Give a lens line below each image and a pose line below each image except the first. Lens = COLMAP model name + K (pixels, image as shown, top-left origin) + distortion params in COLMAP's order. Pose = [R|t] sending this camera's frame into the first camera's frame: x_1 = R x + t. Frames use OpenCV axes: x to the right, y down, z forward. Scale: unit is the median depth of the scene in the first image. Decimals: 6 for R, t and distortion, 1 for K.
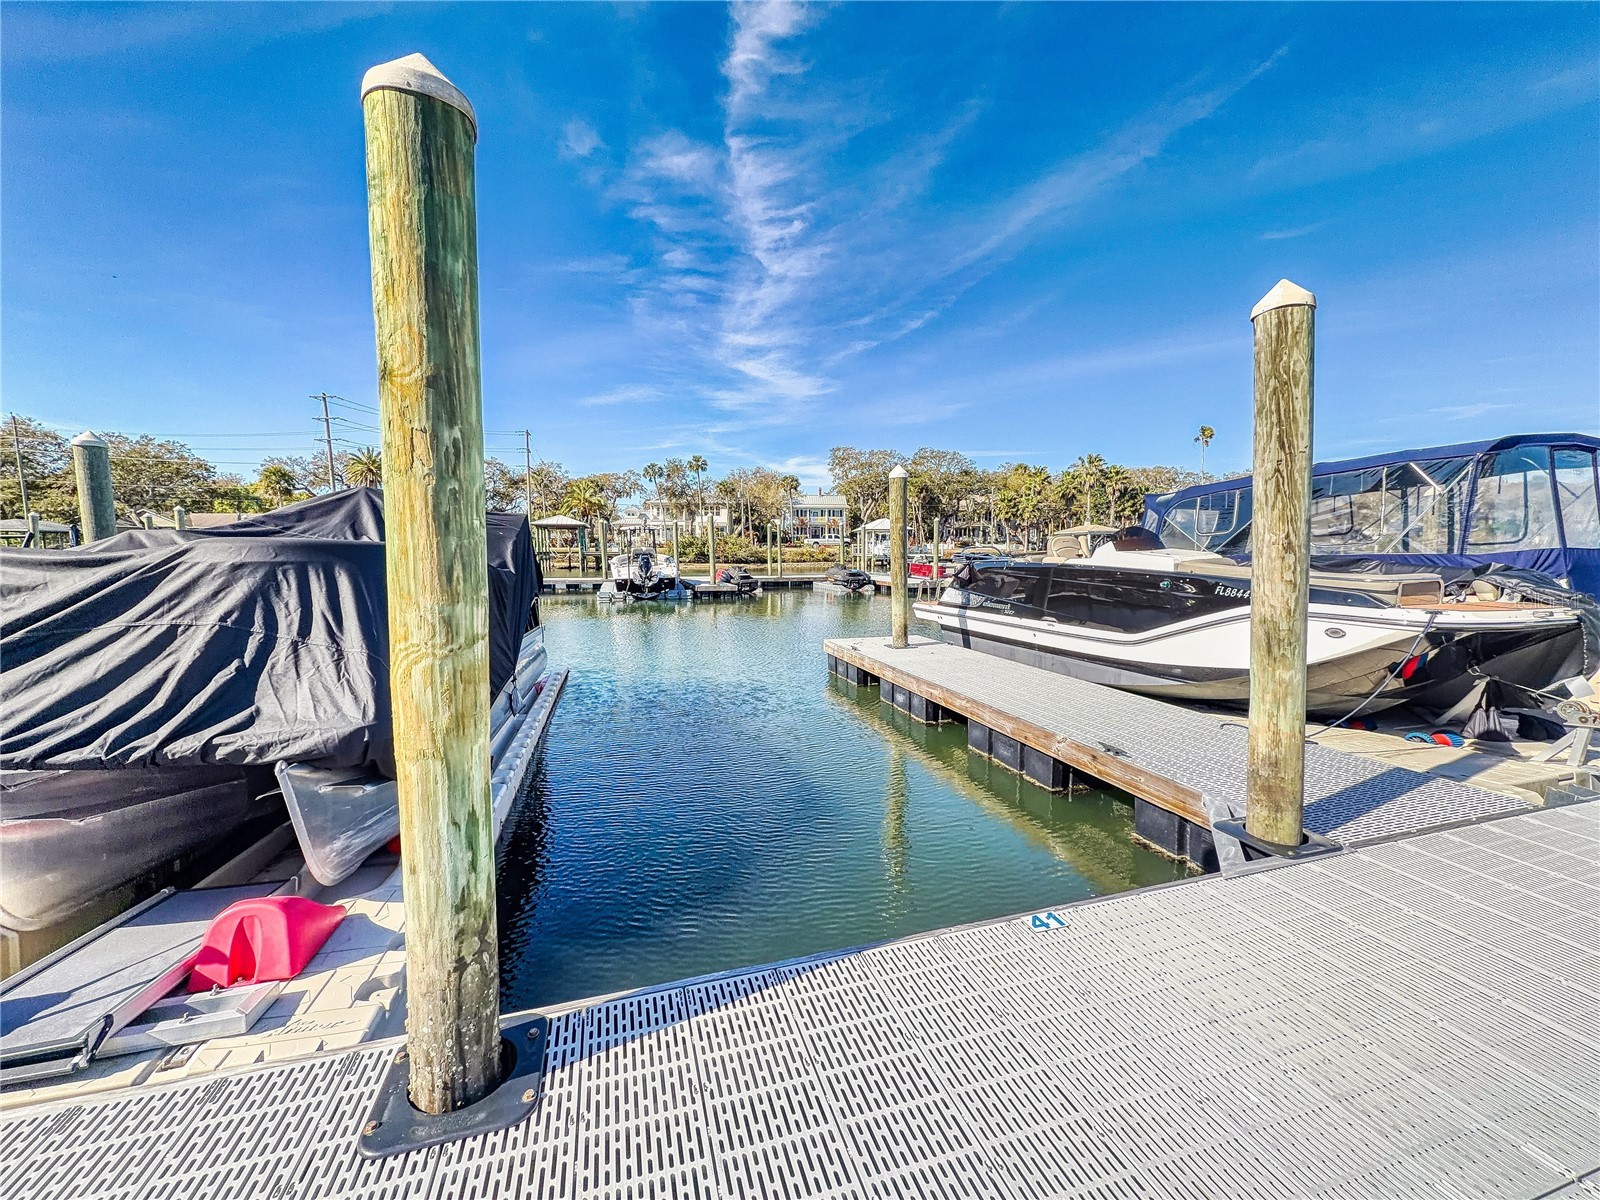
lens RADIAL K [[634.0, 0, 800.0], [0, 634.0, 600.0], [0, 0, 1]] dist [-0.001476, 0.000380]
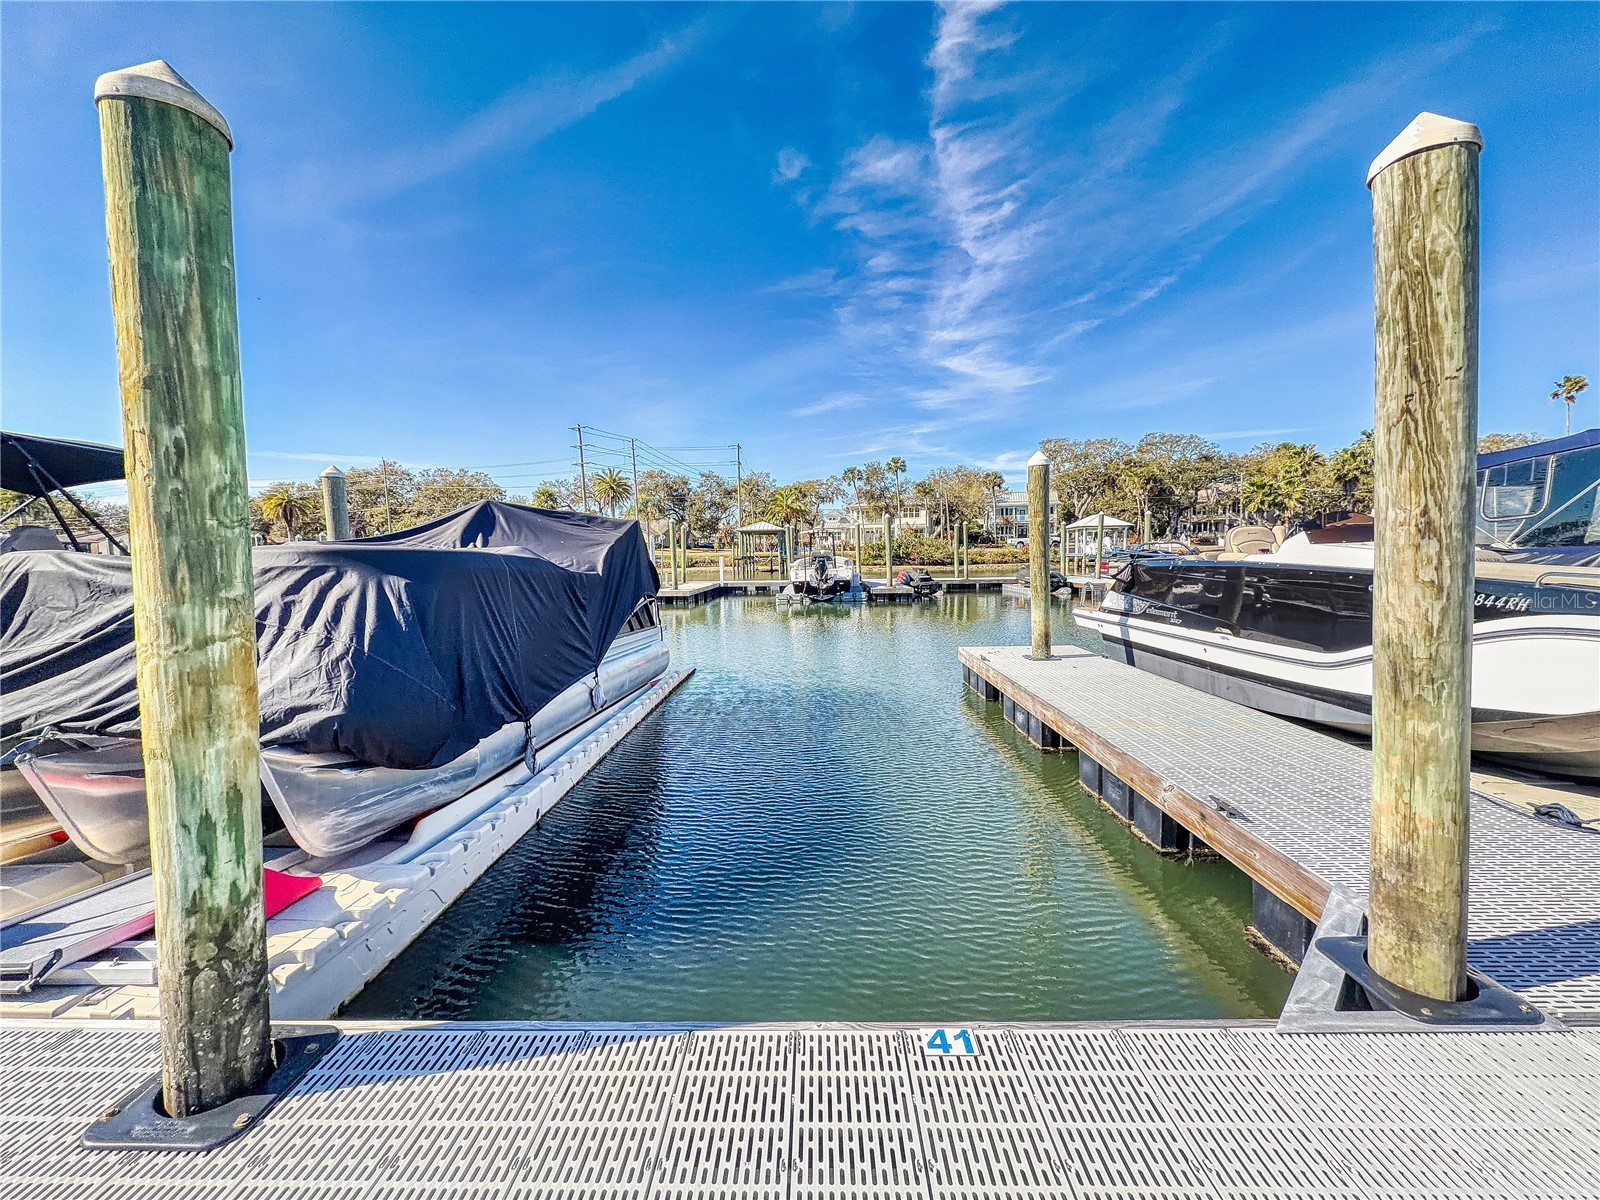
lens RADIAL K [[636.8, 0, 799.7], [0, 636.8, 600.1], [0, 0, 1]] dist [0.004686, -0.000676]
pose [[0.949549, 0.008195, -0.313510, 0.113344], [-0.009484, 0.999952, -0.002587, -0.001322], [0.313474, 0.005429, 0.949581, 0.057682]]
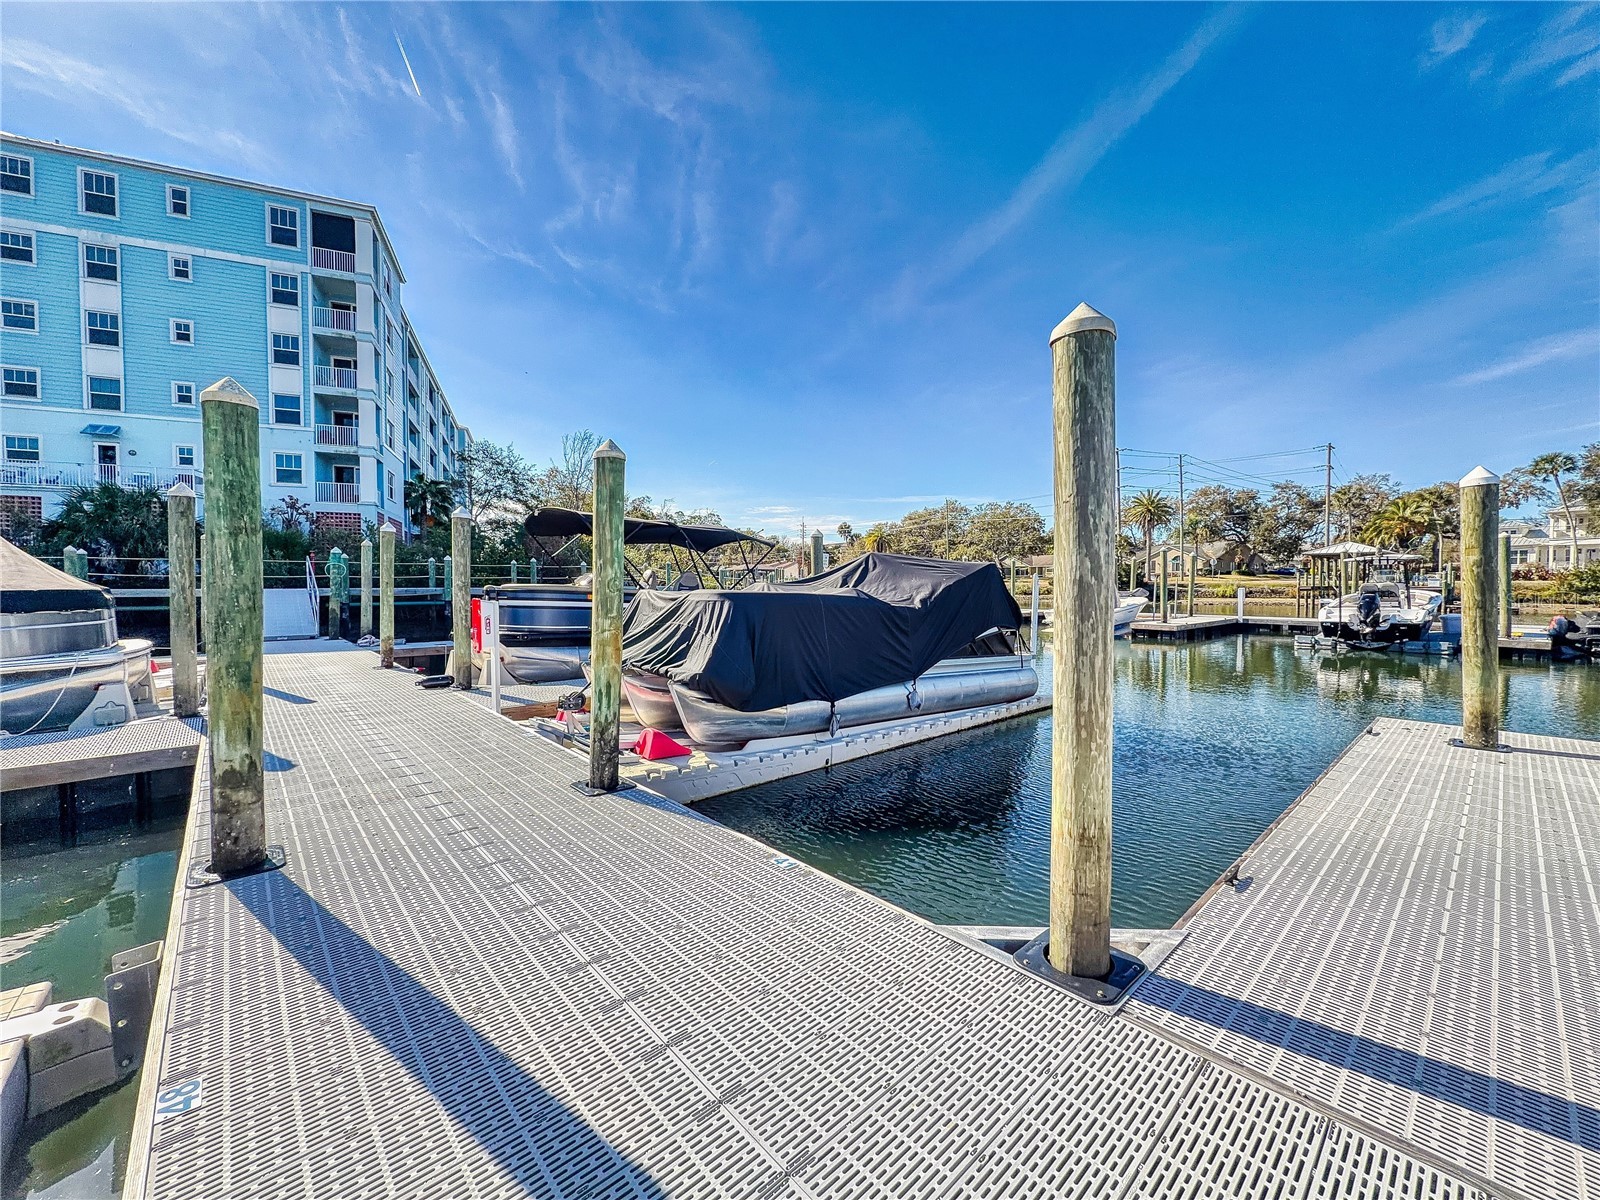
lens RADIAL K [[637.5, 0, 801.9], [0, 637.5, 598.8], [0, 0, 1]] dist [-0.000495, 0.000045]
pose [[0.431070, 0.020717, -0.902081, 0.429101], [-0.069312, 0.997543, -0.010212, -0.020056], [0.899652, 0.066927, 0.431447, 0.091339]]
